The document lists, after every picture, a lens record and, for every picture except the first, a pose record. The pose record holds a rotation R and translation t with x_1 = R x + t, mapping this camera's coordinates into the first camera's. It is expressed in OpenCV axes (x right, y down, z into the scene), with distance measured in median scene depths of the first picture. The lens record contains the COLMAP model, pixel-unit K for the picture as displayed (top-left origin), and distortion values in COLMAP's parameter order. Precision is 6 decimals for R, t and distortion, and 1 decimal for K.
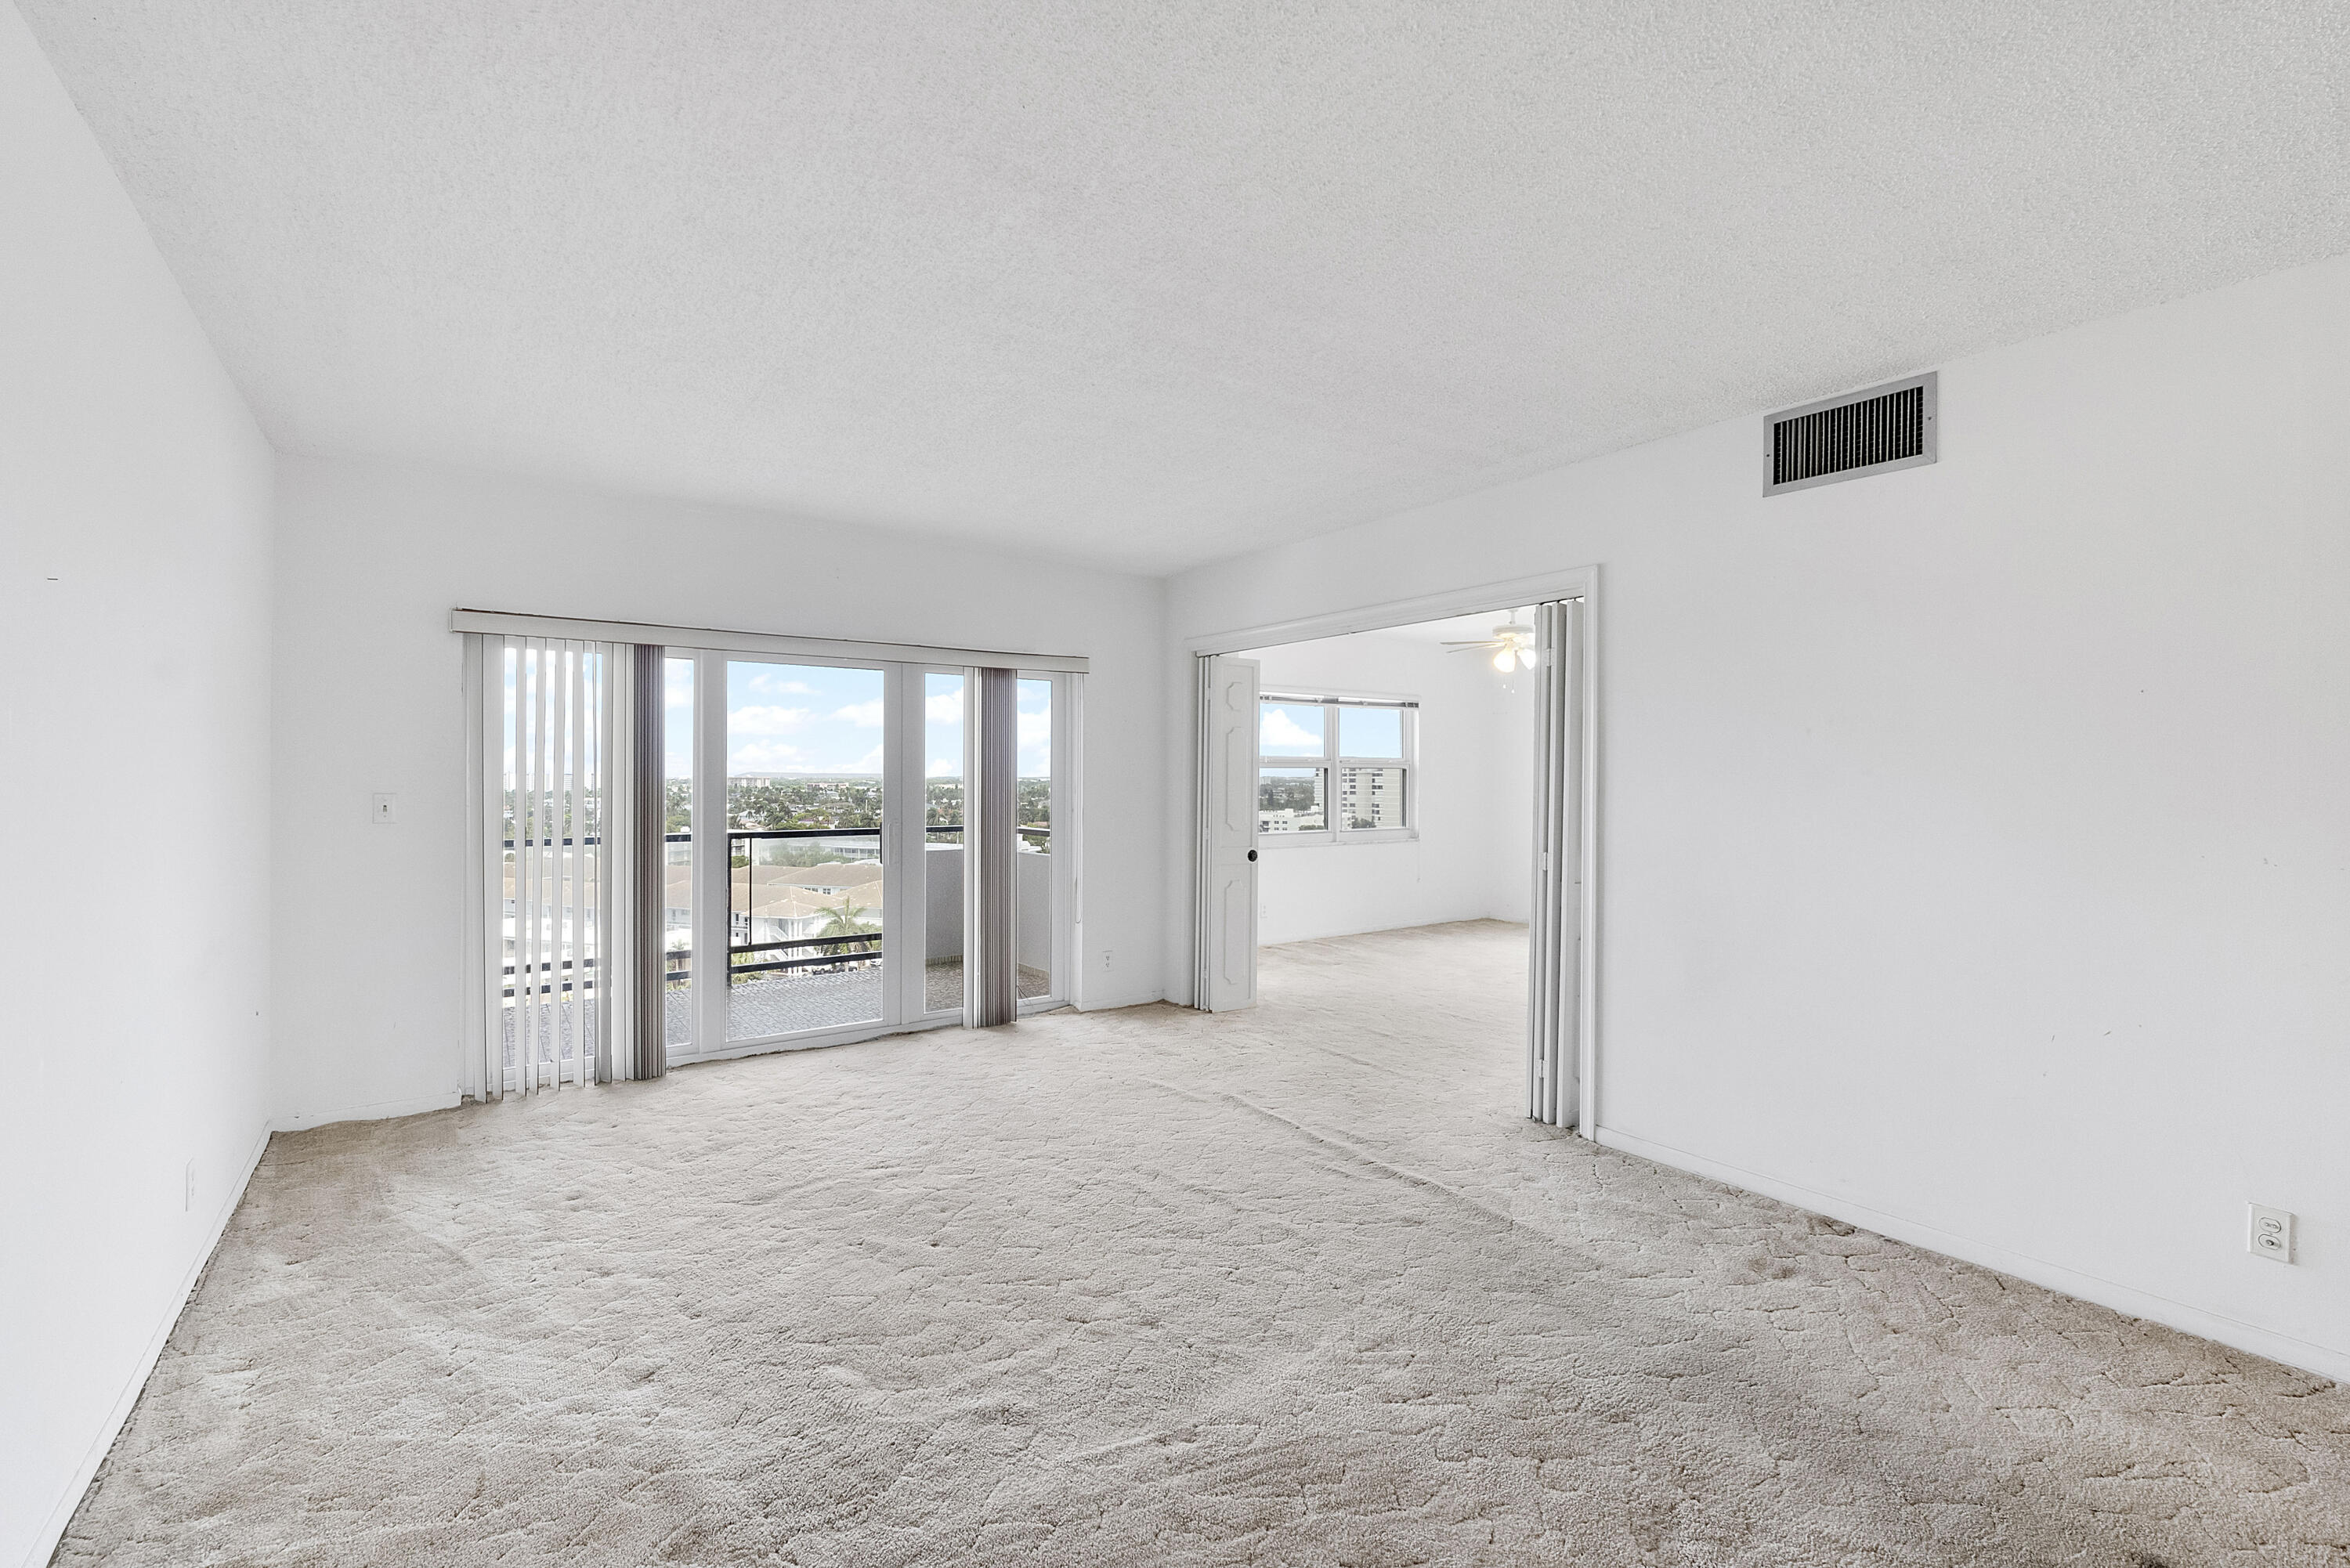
lens RADIAL K [[999.8, 0, 1185.8], [0, 999.8, 787.2], [0, 0, 1]] dist [-0.007692, 0.000366]
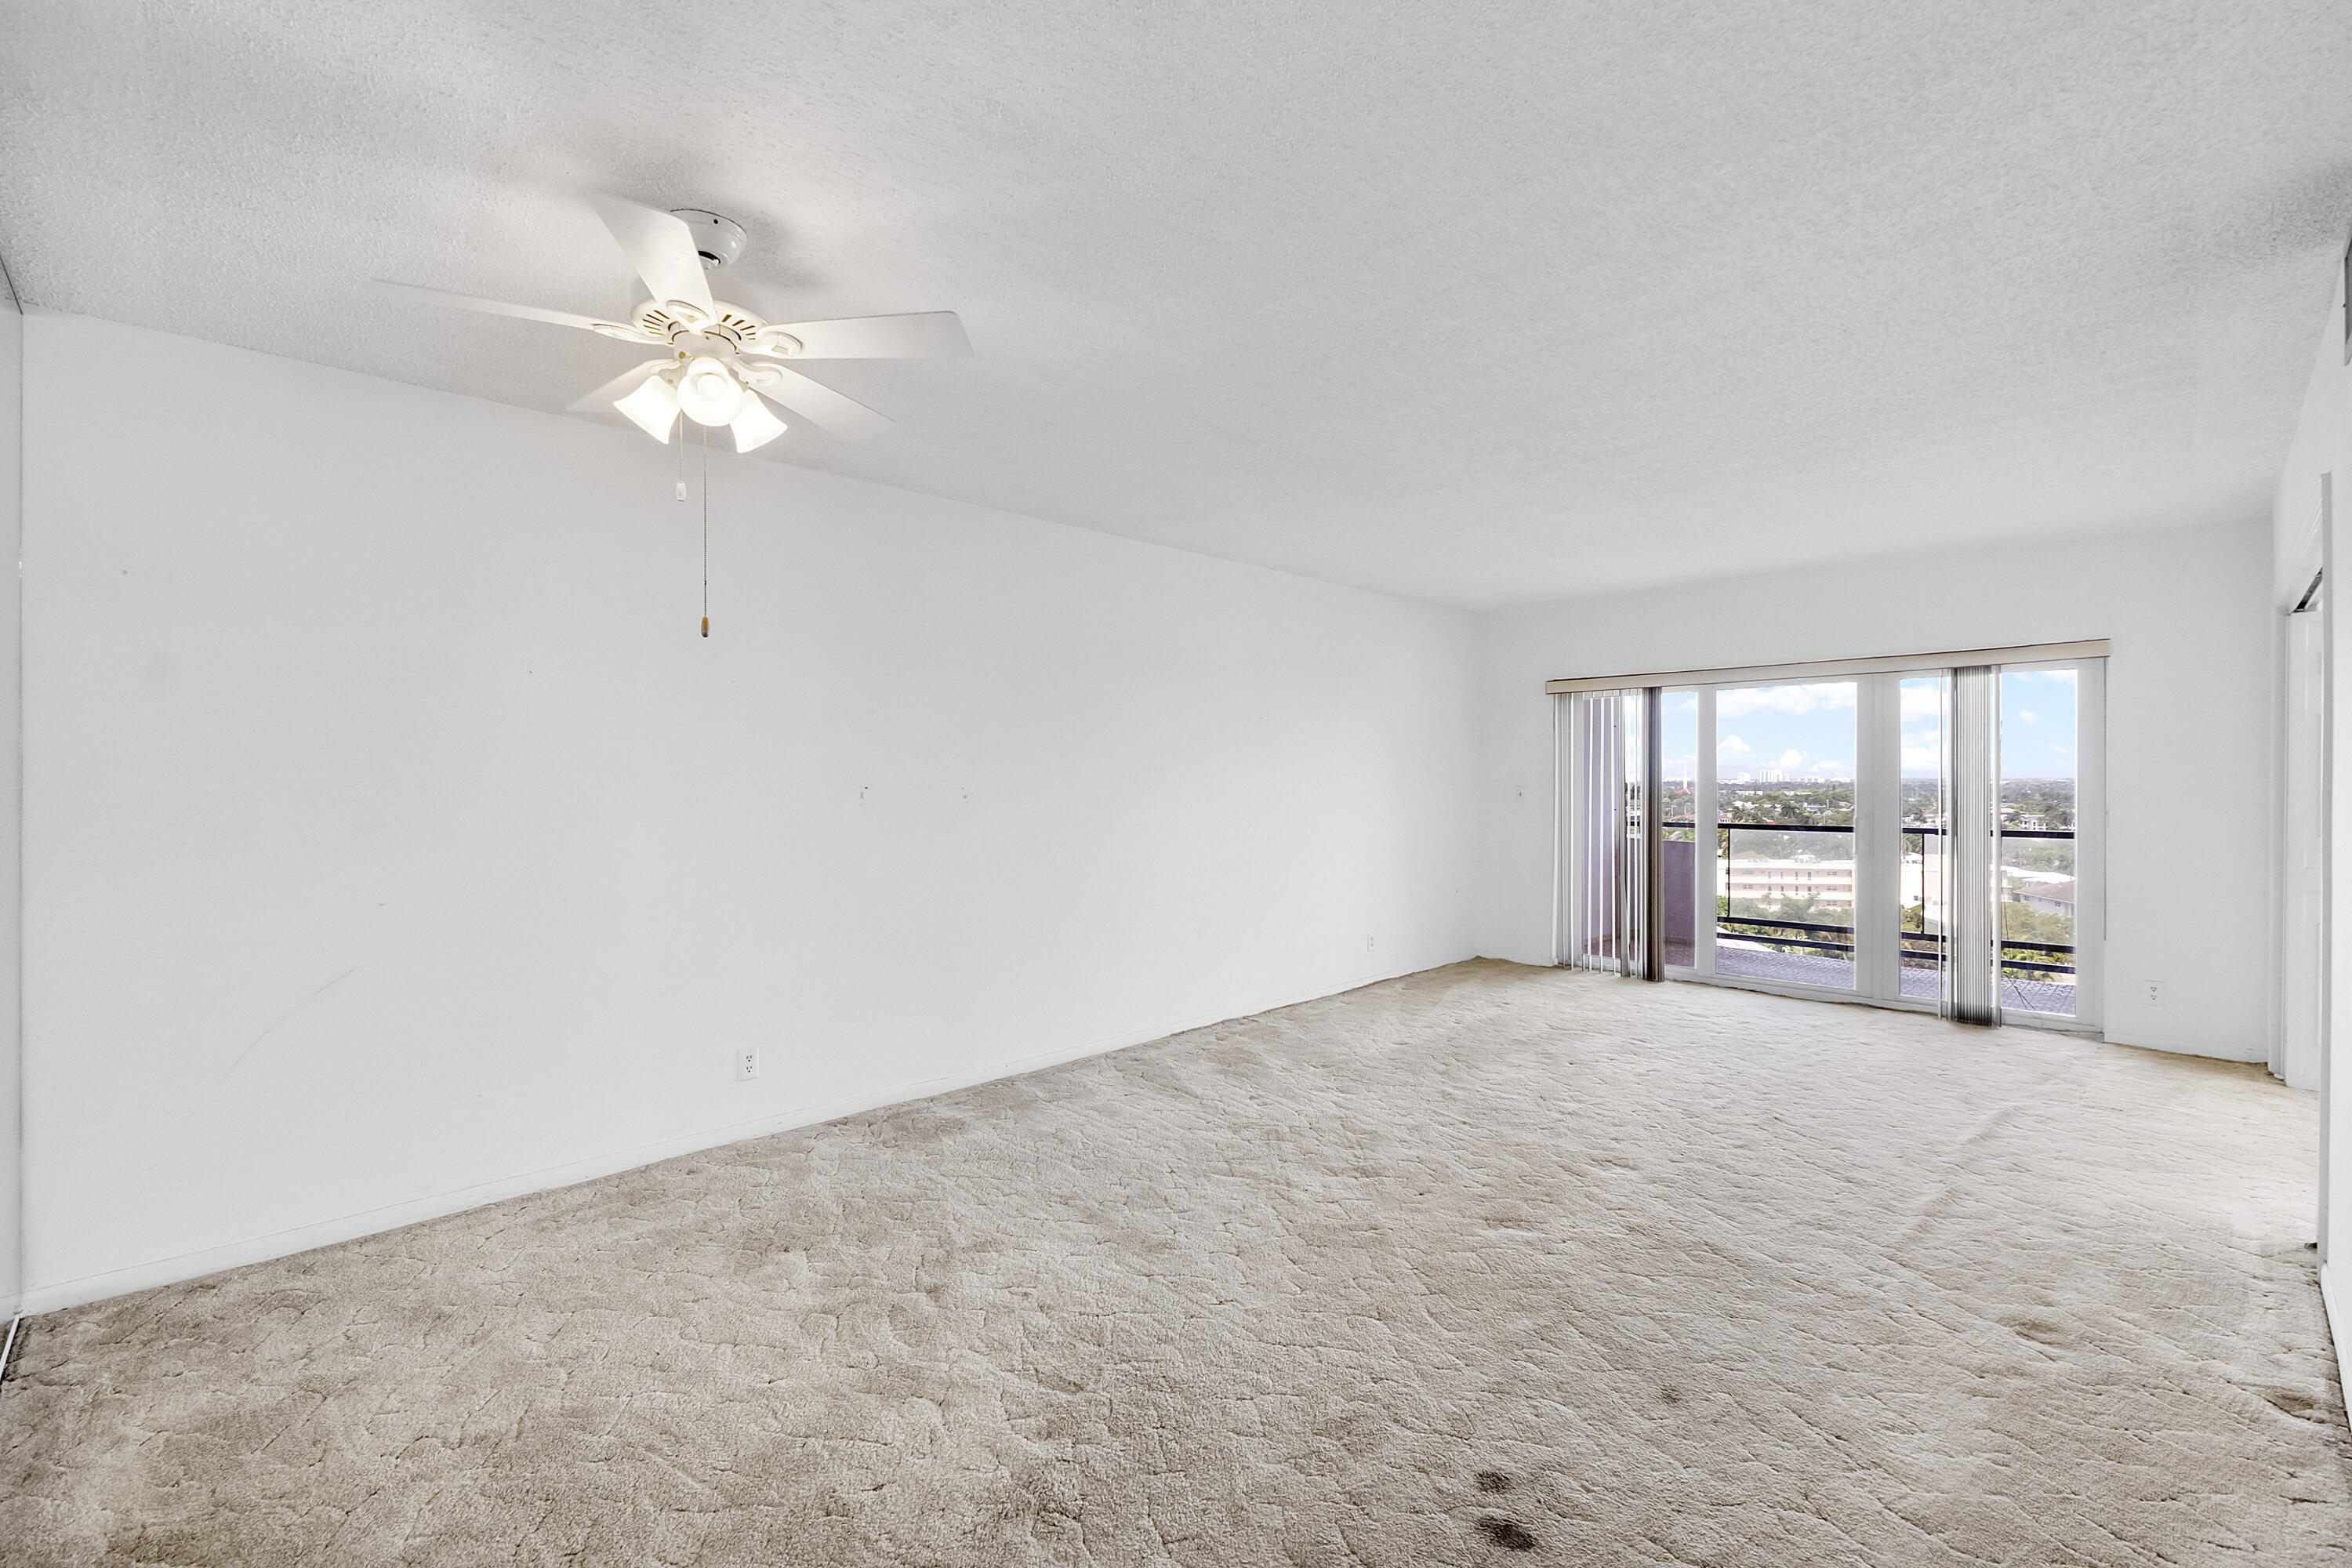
lens RADIAL K [[1000.8, 0, 1169.2], [0, 1000.8, 782.8], [0, 0, 1]] dist [-0.007692, 0.000366]
pose [[0.153509, 0.000711, -0.988147, 0.874327], [-0.006988, 0.999976, -0.000366, 0.005112], [0.988122, 0.006961, 0.153511, 0.071103]]
